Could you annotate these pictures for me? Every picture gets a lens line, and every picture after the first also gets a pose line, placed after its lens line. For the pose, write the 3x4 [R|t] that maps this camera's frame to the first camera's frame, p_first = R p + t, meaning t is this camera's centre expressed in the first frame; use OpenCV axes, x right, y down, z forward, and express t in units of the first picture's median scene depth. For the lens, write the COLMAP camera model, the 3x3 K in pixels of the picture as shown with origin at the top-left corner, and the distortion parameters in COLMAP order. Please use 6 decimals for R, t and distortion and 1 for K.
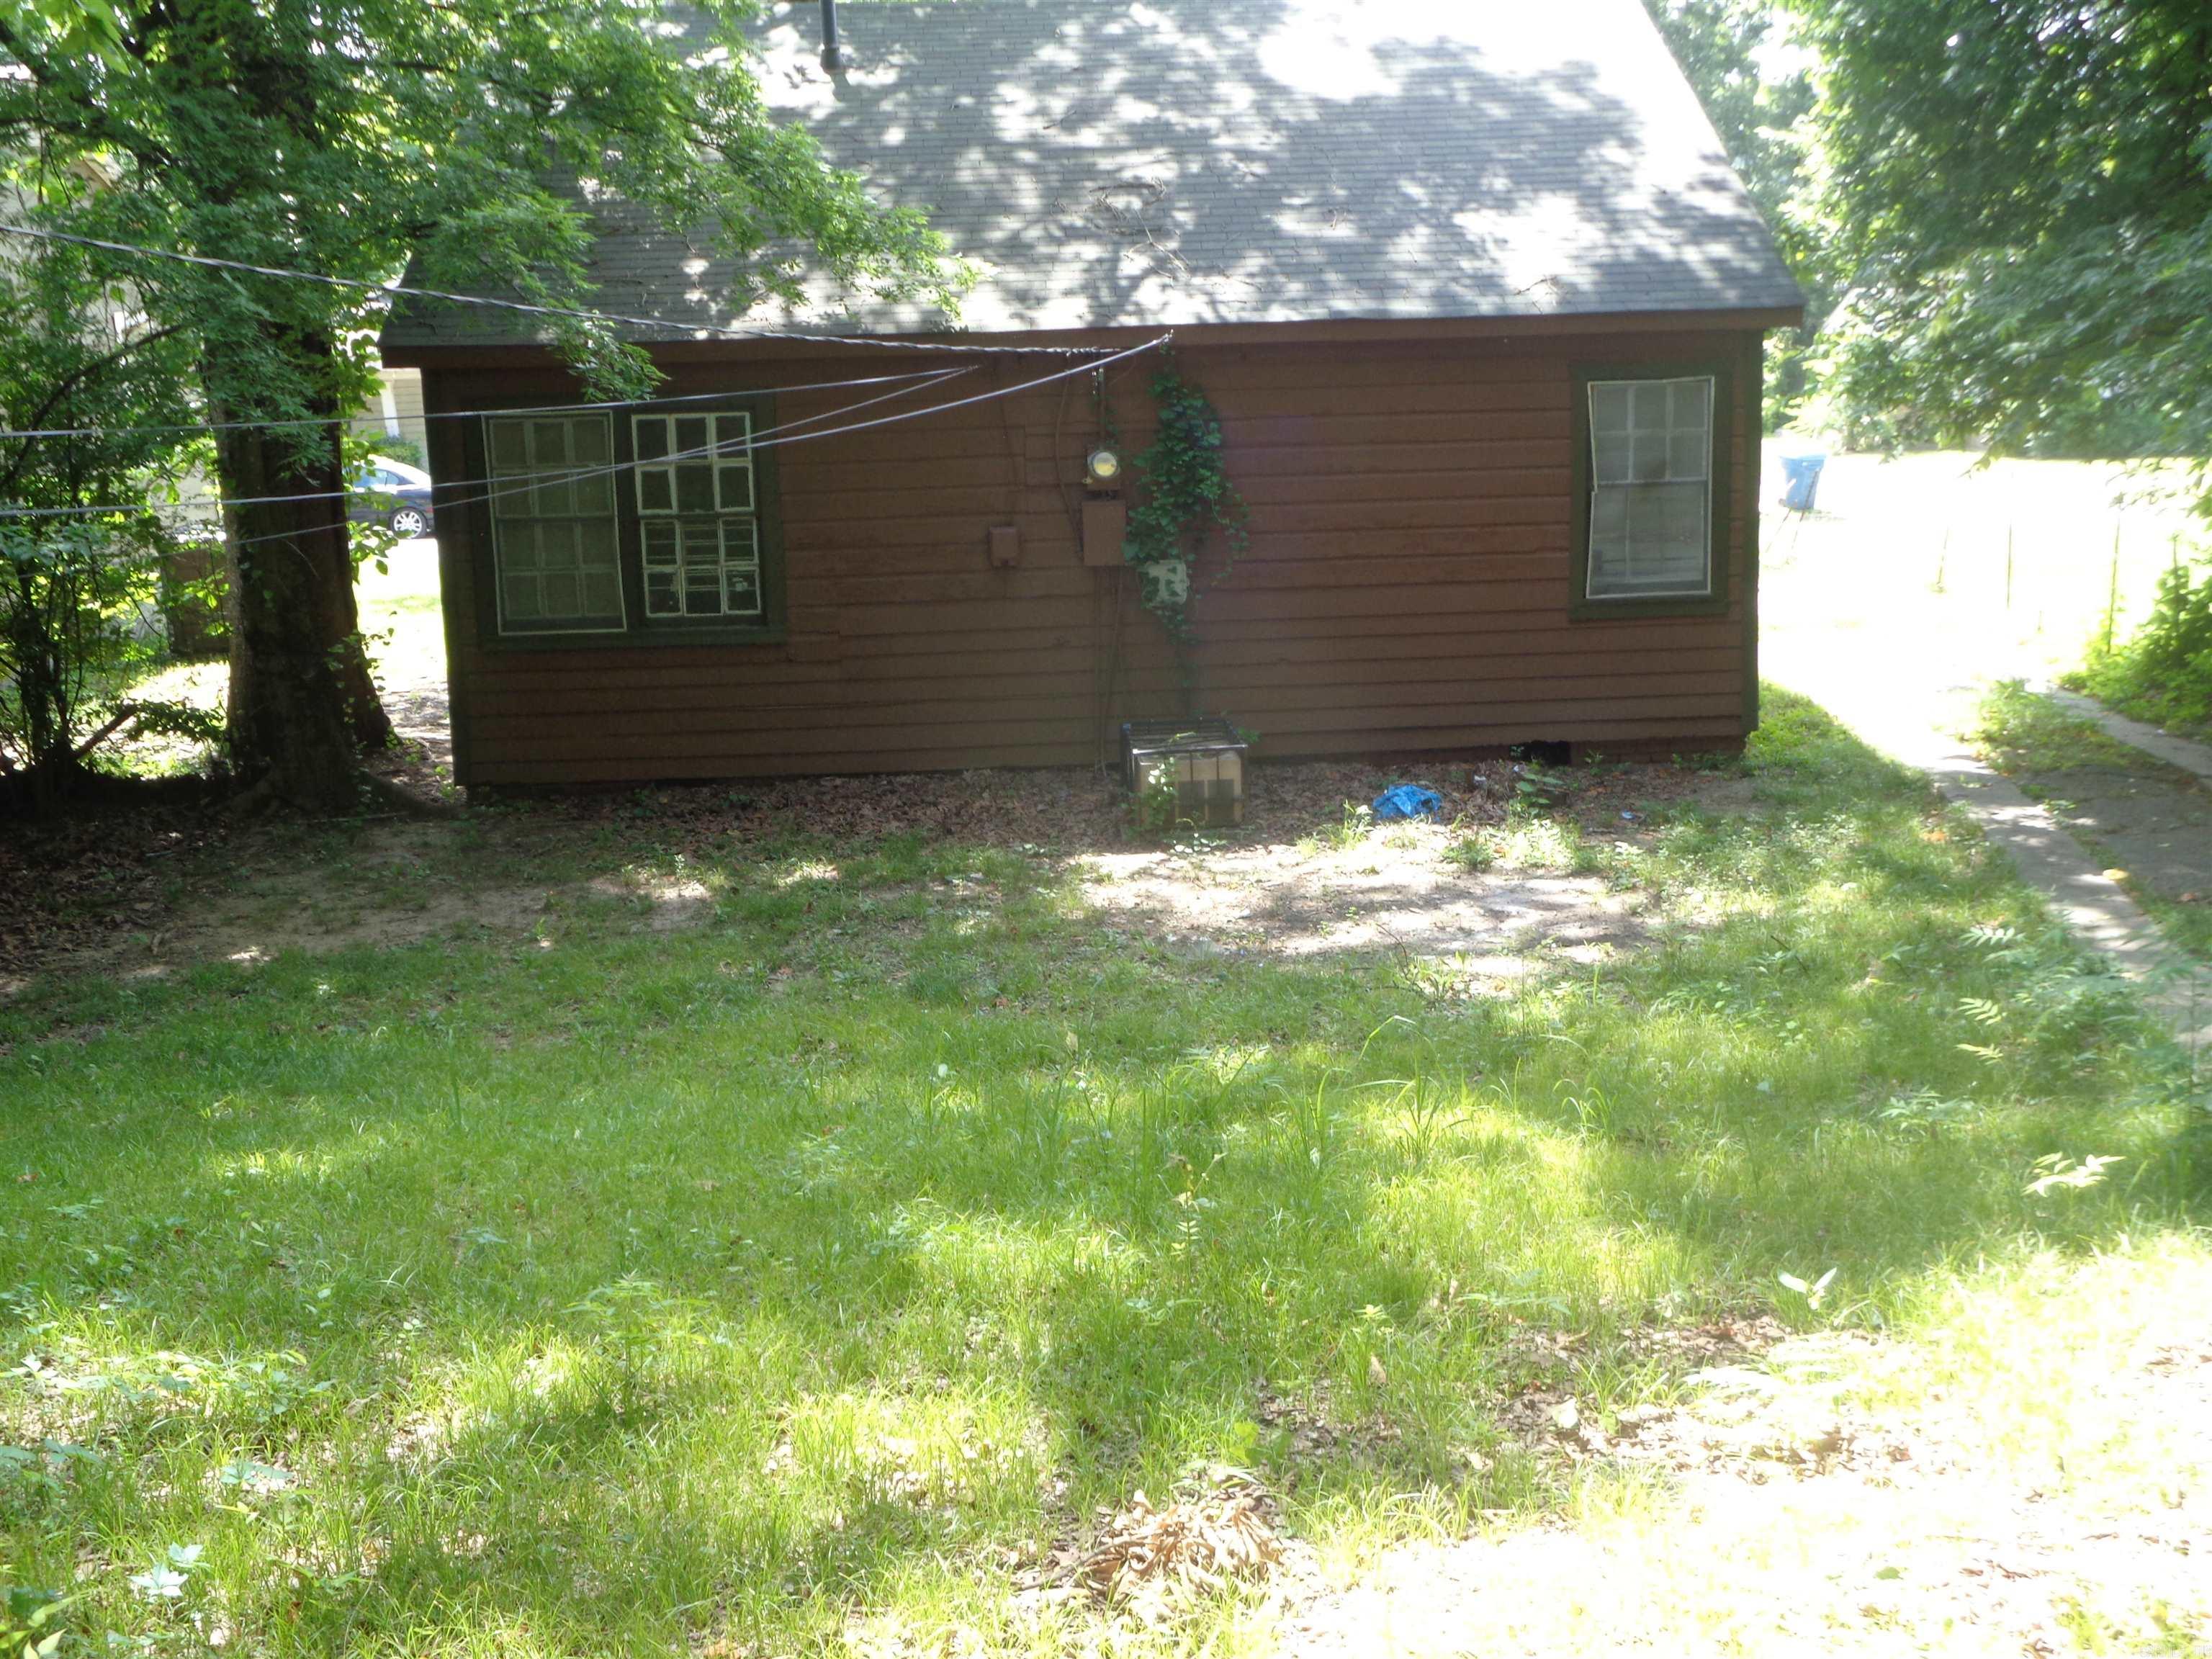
lens RADIAL K [[2692.1, 0, 1106.0], [0, 2692.1, 829.5], [0, 0, 1]] dist [-0.003211, -0.008077]
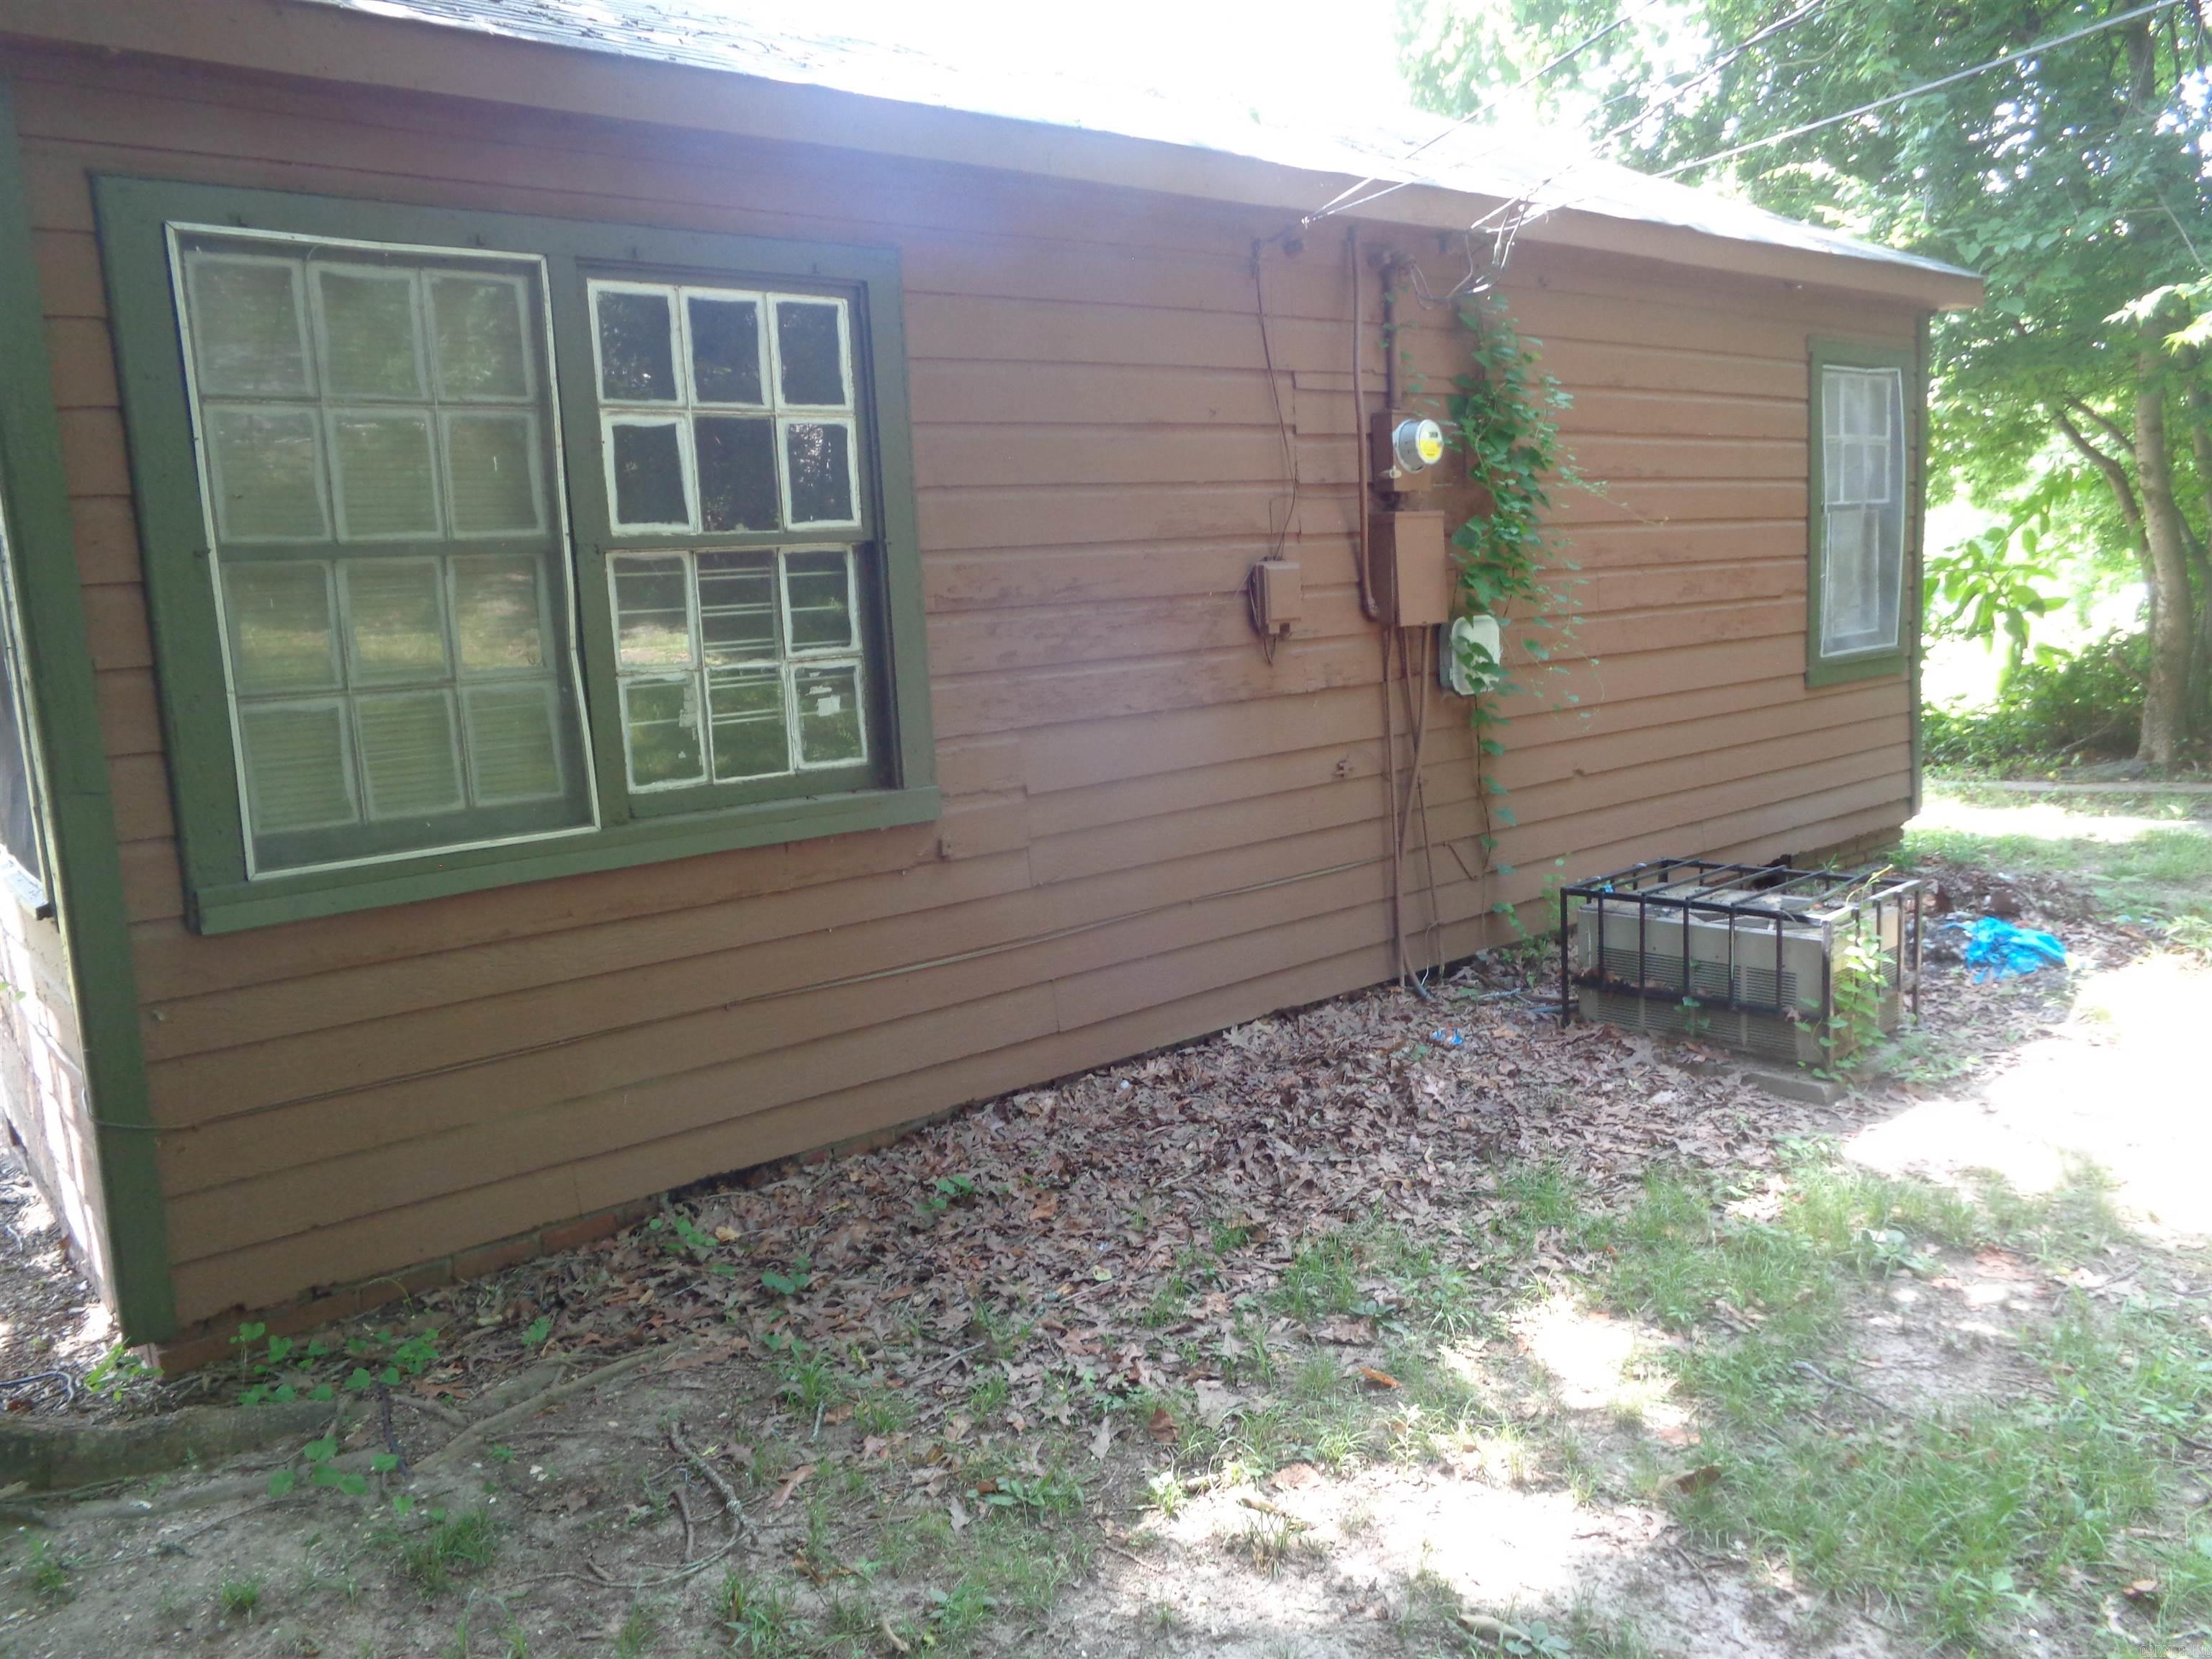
lens RADIAL K [[1654.9, 0, 1106.0], [0, 1654.9, 829.5], [0, 0, 1]] dist [-0.000136, -0.001298]
pose [[0.788969, -0.107391, 0.604976, -0.268275], [0.168513, 0.984673, -0.044970, -0.050988], [-0.590874, 0.137426, 0.794973, 0.767930]]
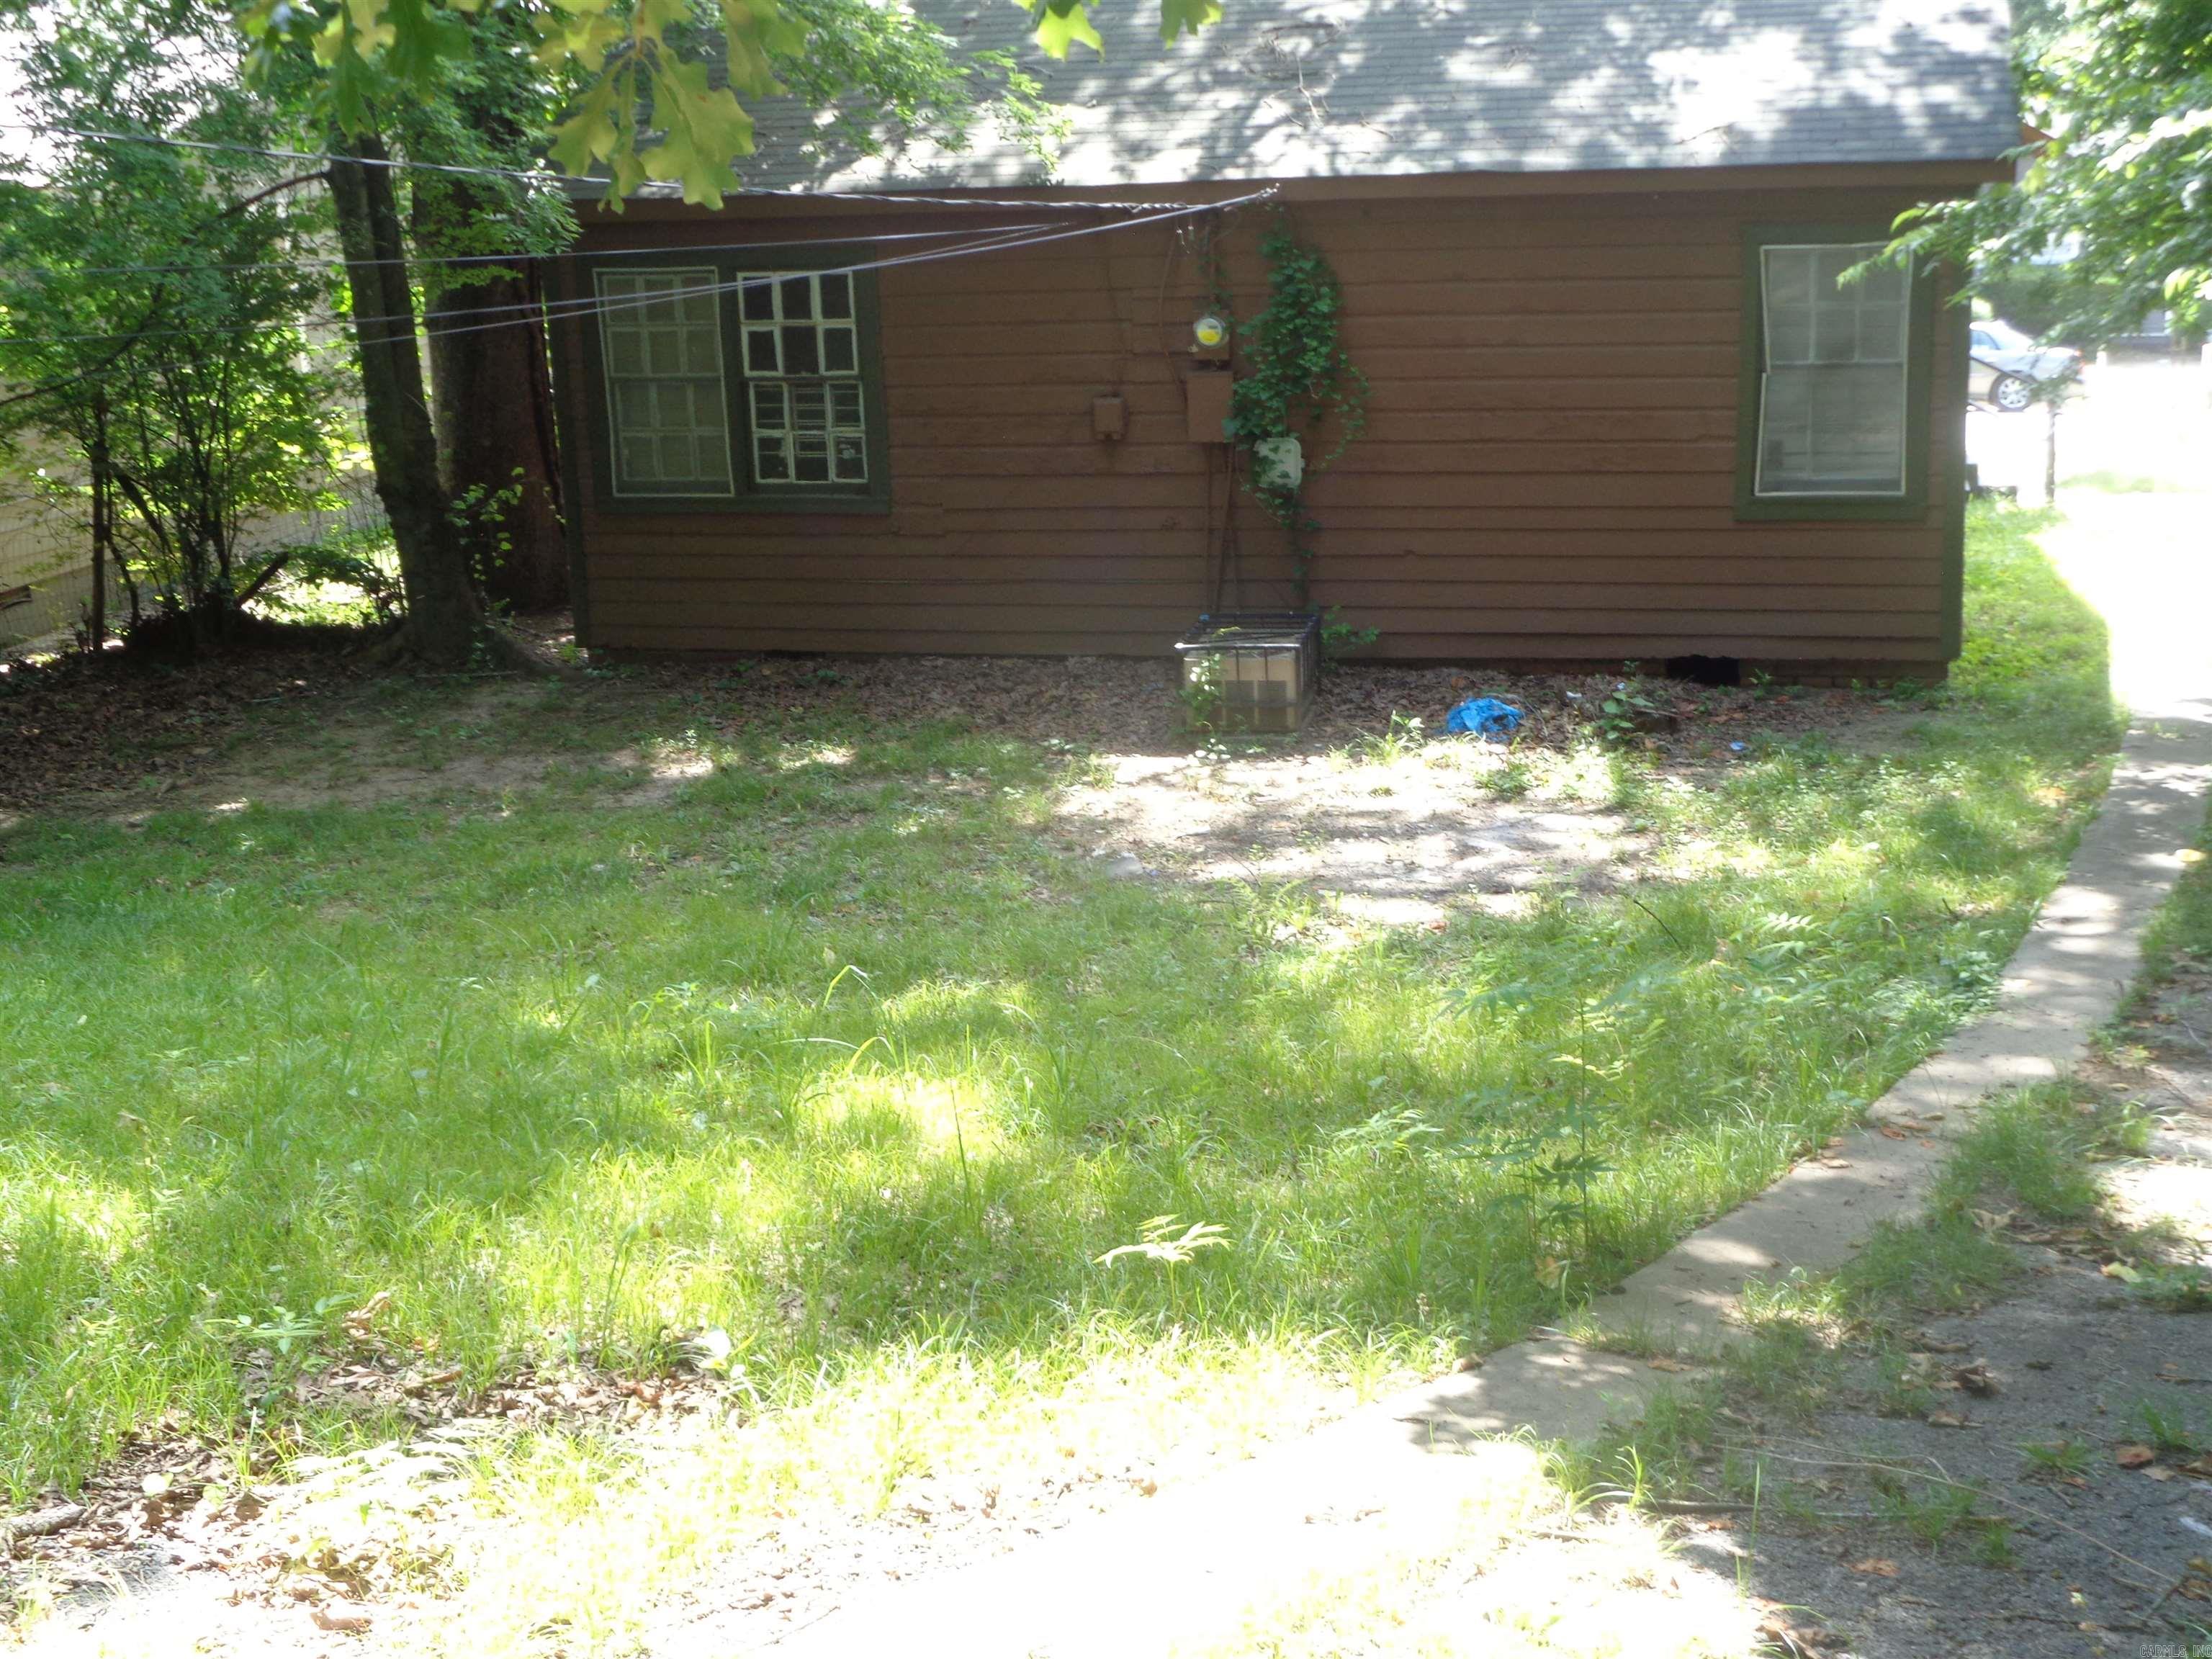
lens RADIAL K [[2710.1, 0, 1106.0], [0, 2710.1, 829.5], [0, 0, 1]] dist [-0.019014, -0.037836]
pose [[0.957702, 0.067647, -0.279697, 0.234095], [-0.054262, 0.996992, 0.055332, -0.015228], [0.282599, -0.037814, 0.958493, 0.095858]]
